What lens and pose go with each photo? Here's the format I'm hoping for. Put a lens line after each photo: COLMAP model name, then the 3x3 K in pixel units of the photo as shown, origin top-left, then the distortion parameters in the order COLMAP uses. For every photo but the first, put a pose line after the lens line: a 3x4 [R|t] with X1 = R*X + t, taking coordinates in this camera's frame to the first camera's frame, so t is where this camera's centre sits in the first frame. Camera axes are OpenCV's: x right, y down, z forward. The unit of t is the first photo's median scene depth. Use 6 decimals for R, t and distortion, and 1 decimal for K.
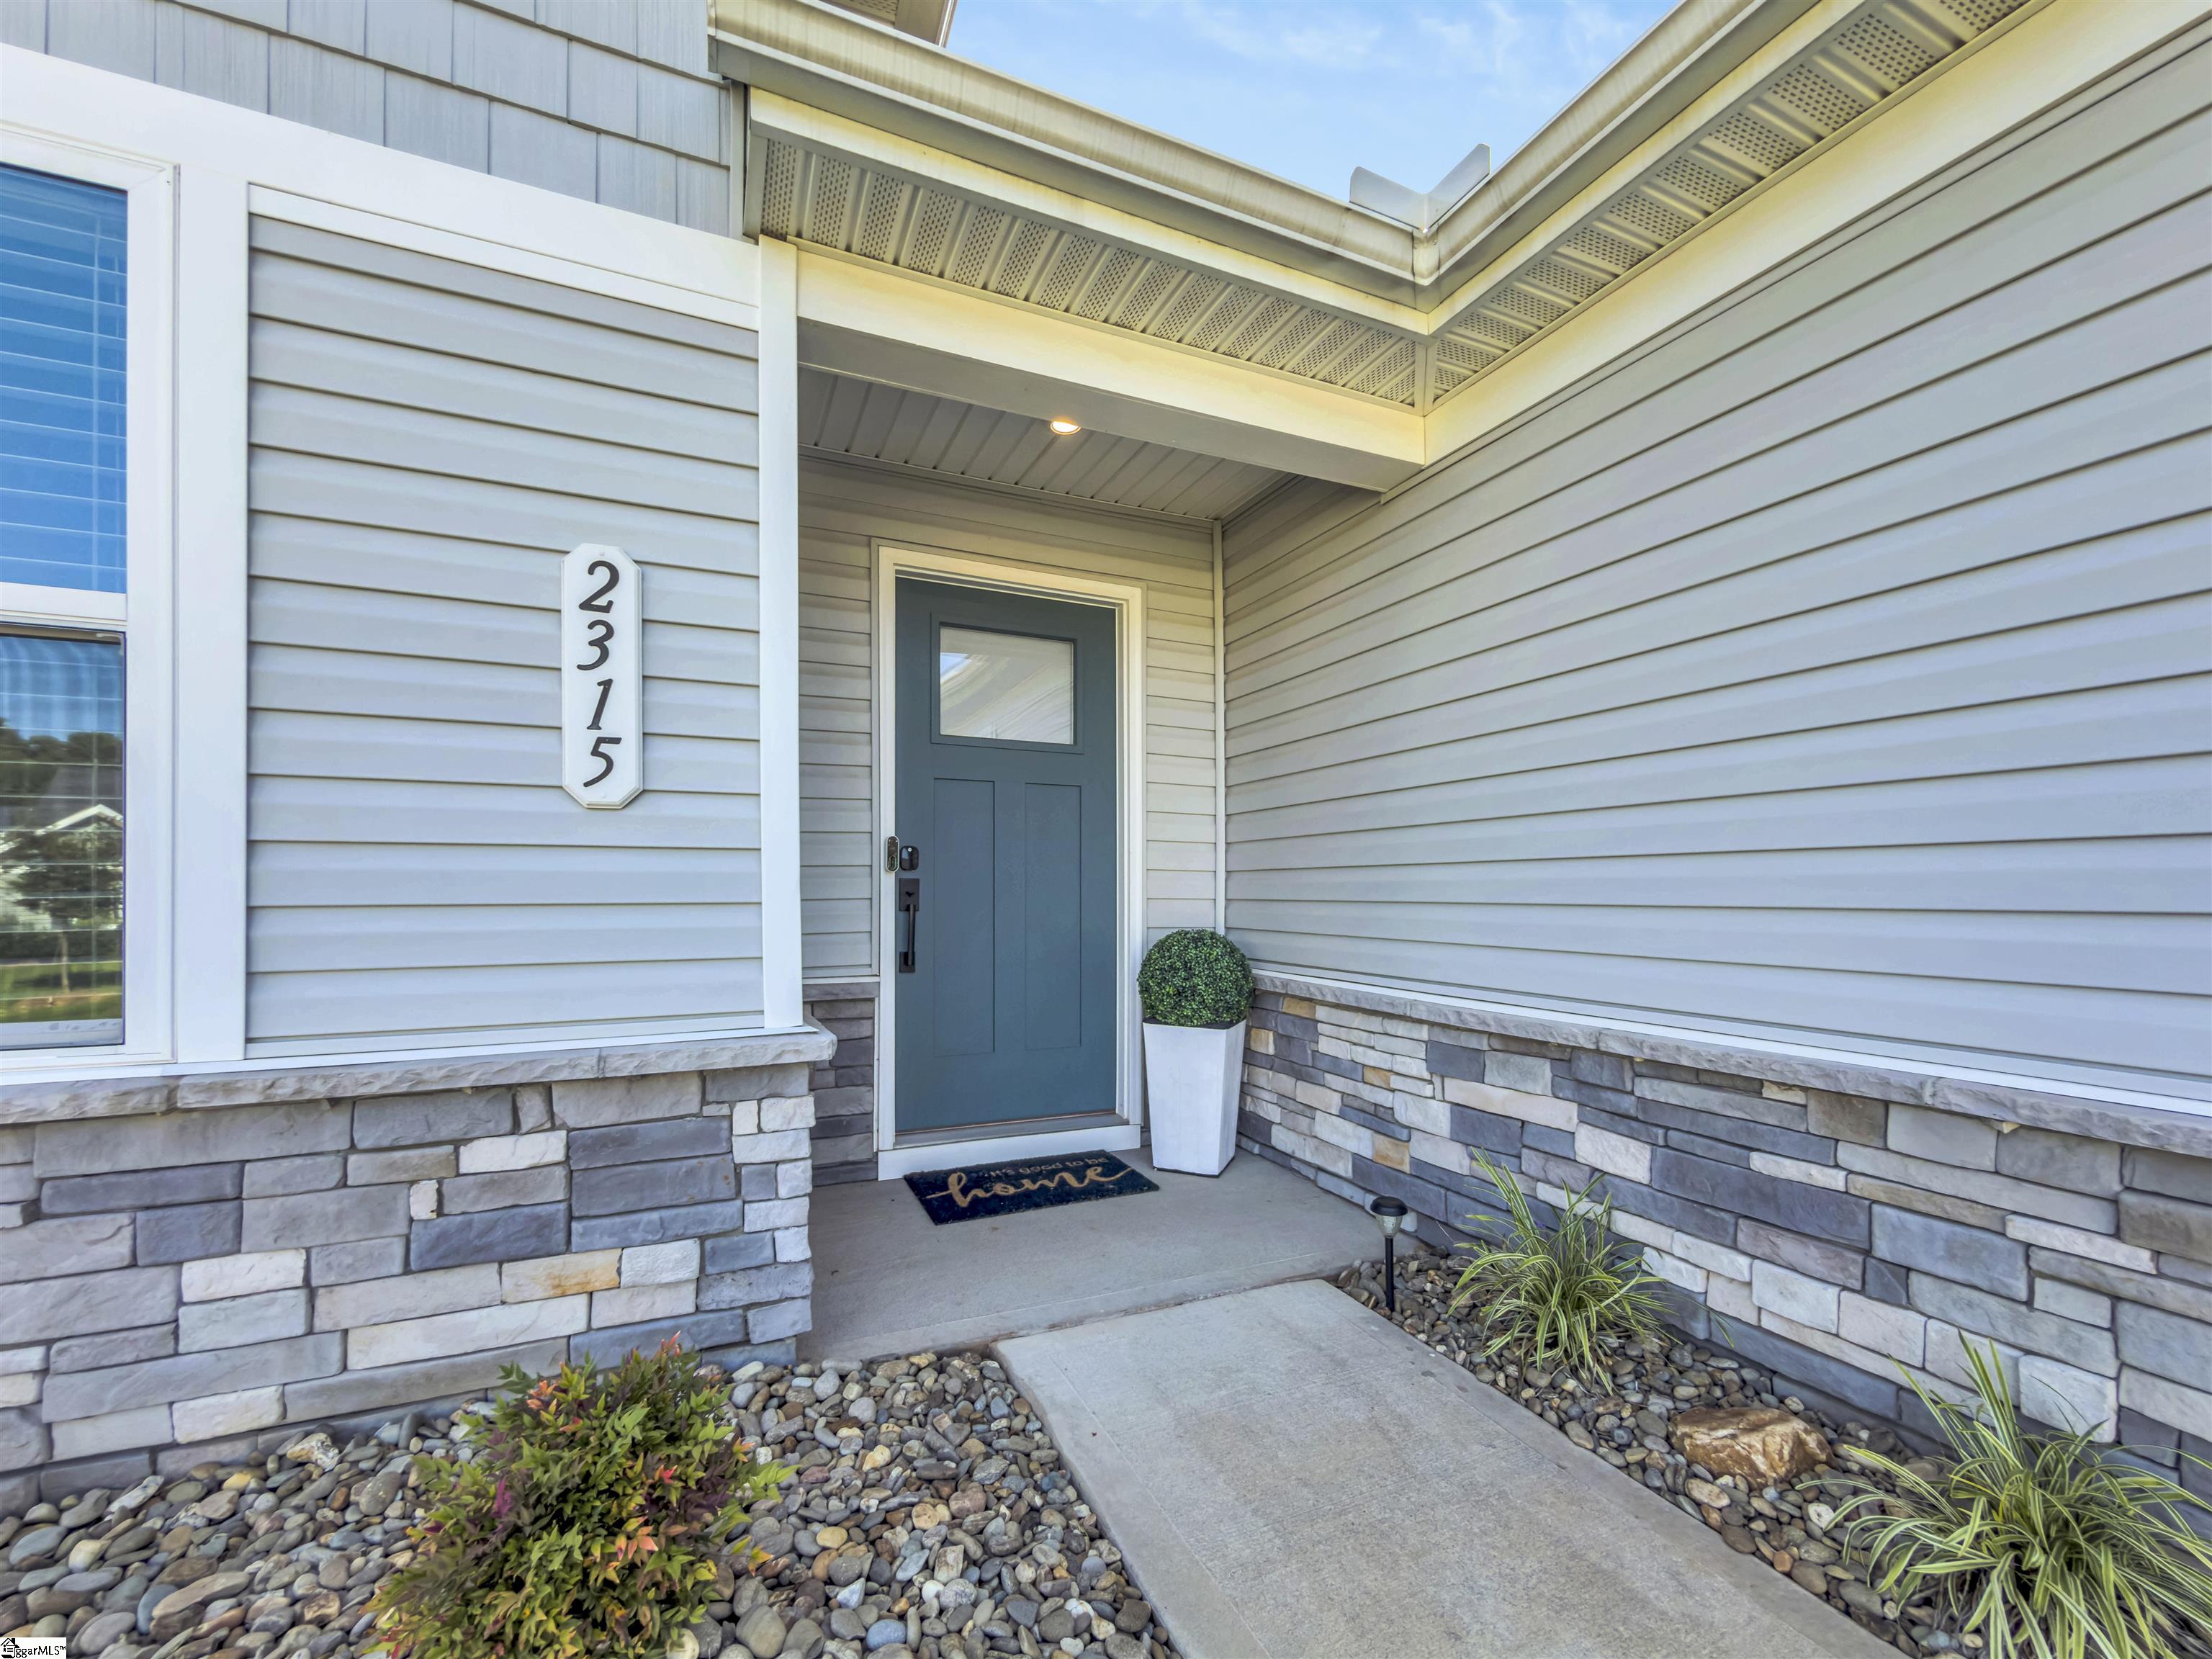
lens RADIAL K [[893.1, 0, 1078.1], [0, 893.1, 858.8], [0, 0, 1]] dist [-0.001162, -0.000024]
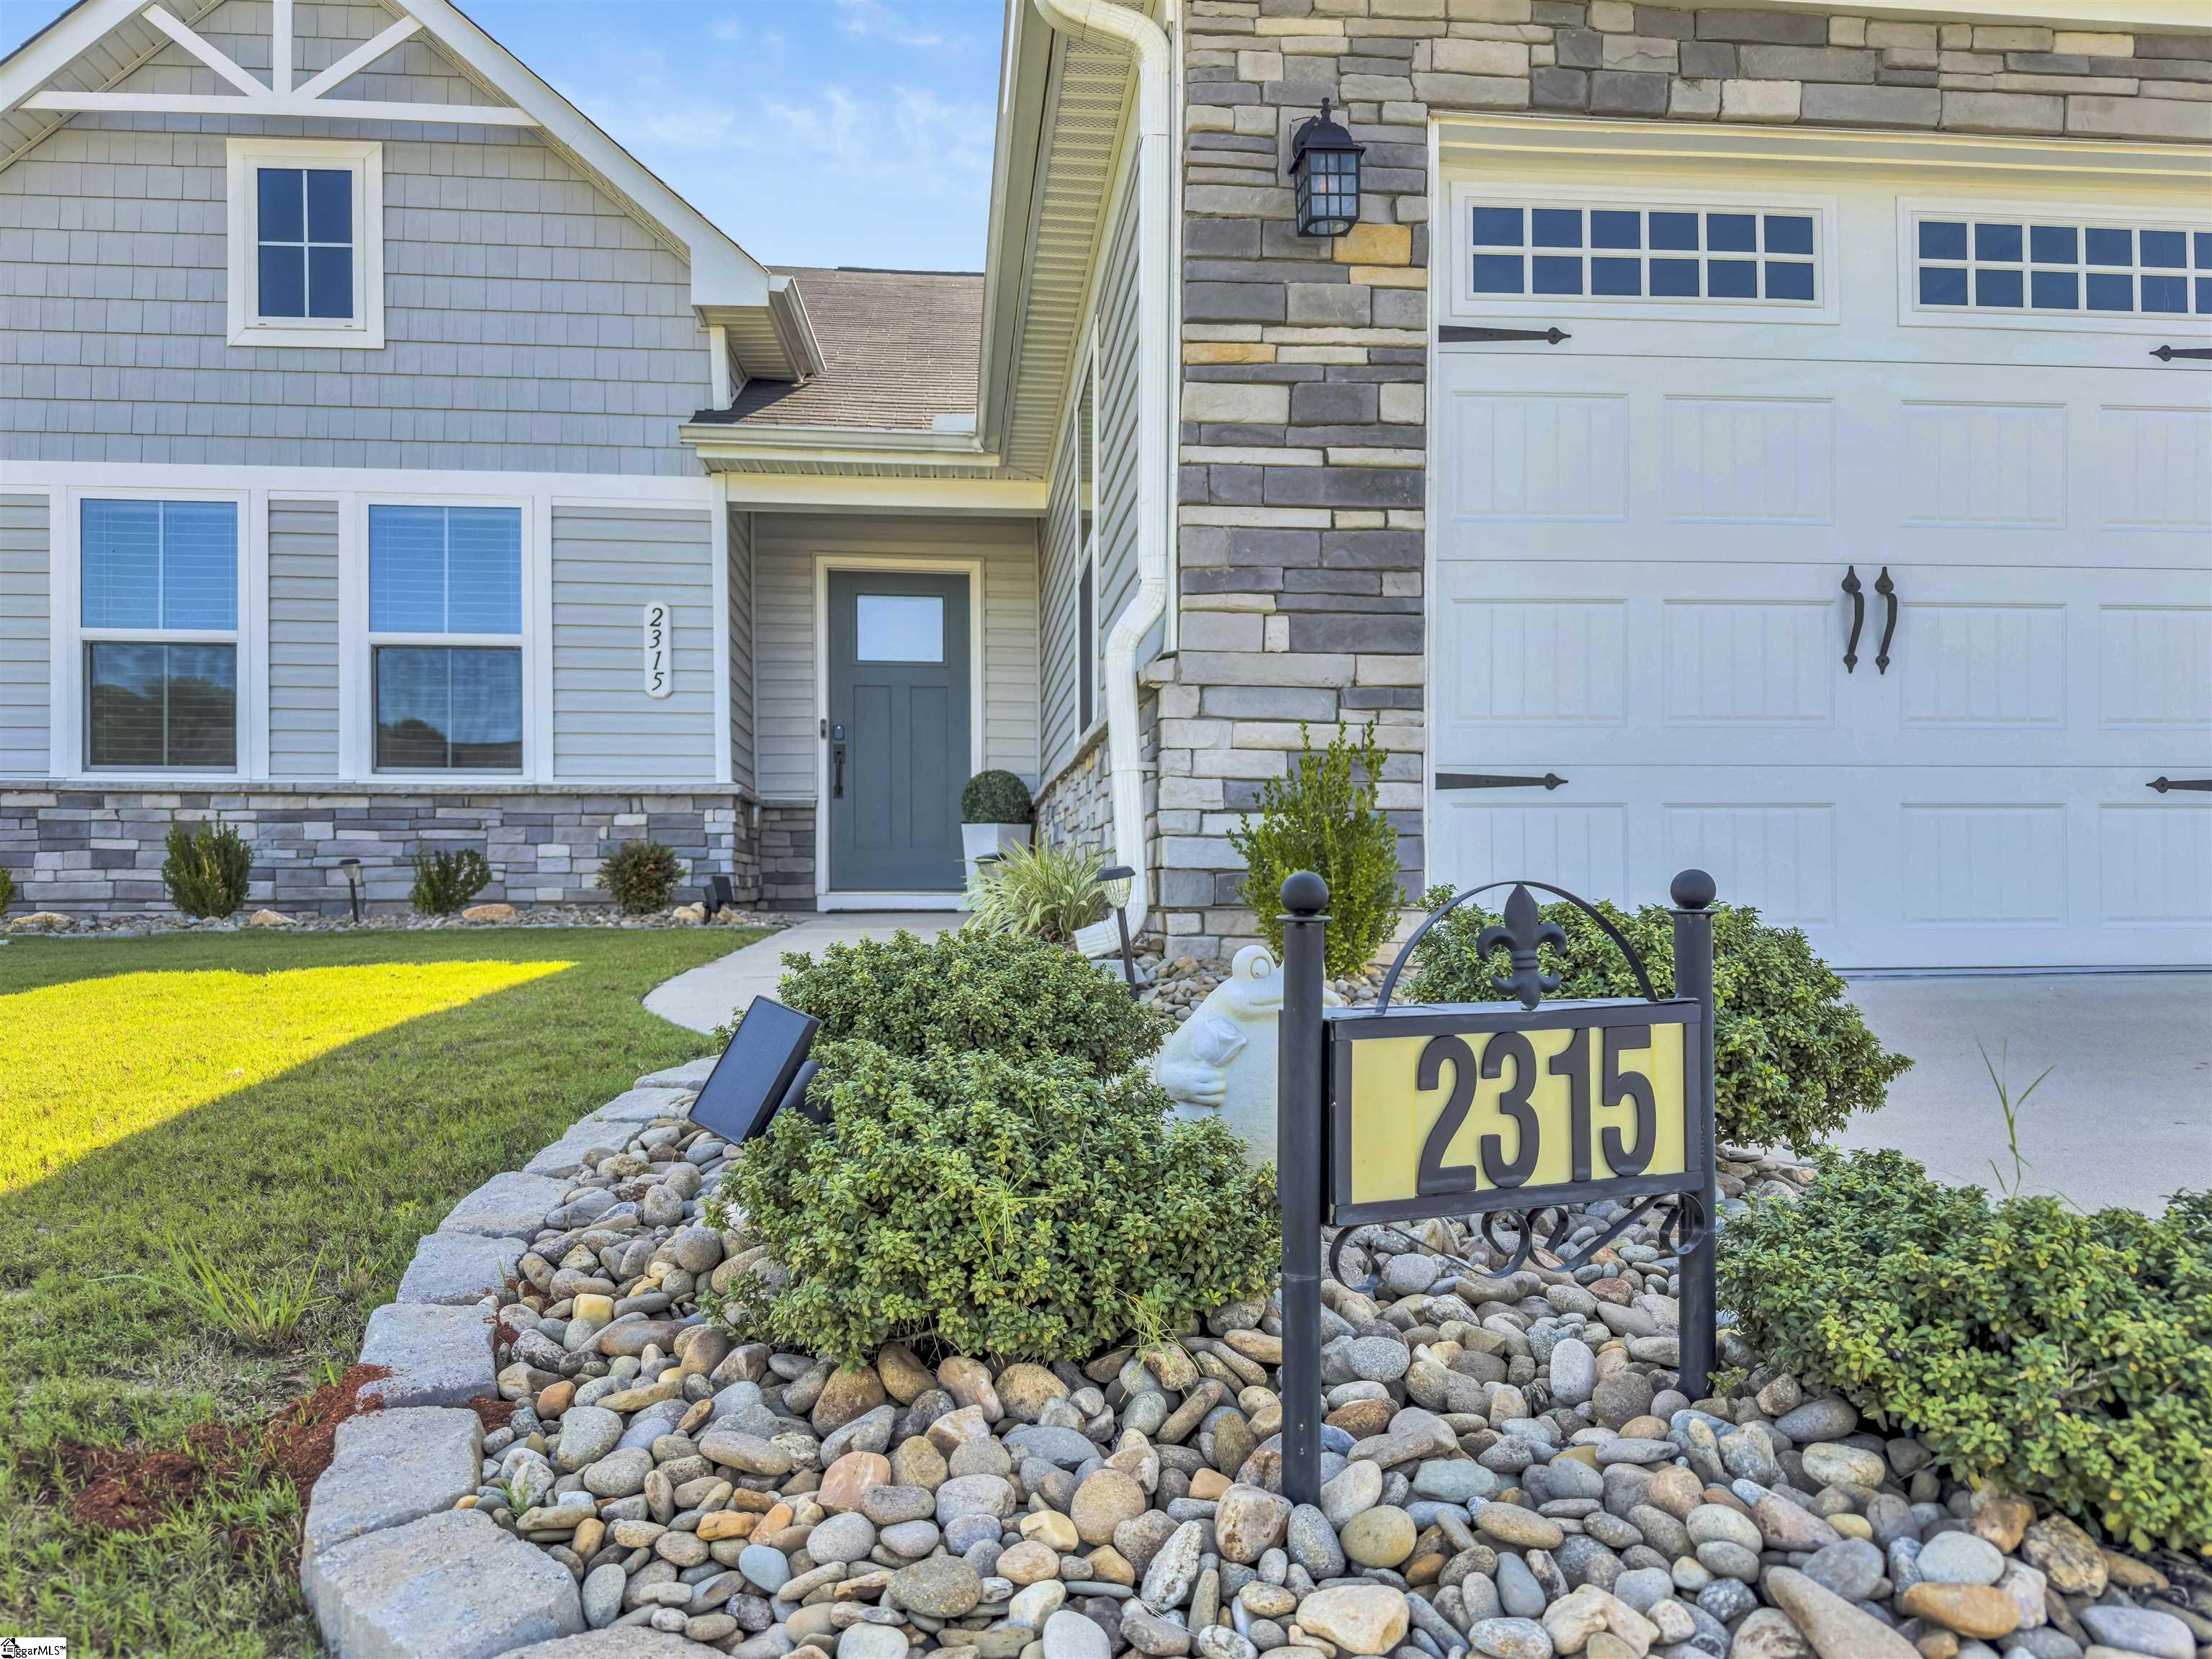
lens RADIAL K [[1552.2, 0, 1104.2], [0, 1552.2, 833.8], [0, 0, 1]] dist [0.010813, 0.000283]
pose [[0.953761, -0.011499, -0.300345, 2.079228], [0.009925, 0.999928, -0.006766, 0.383643], [0.300401, 0.003473, 0.953807, -2.963023]]
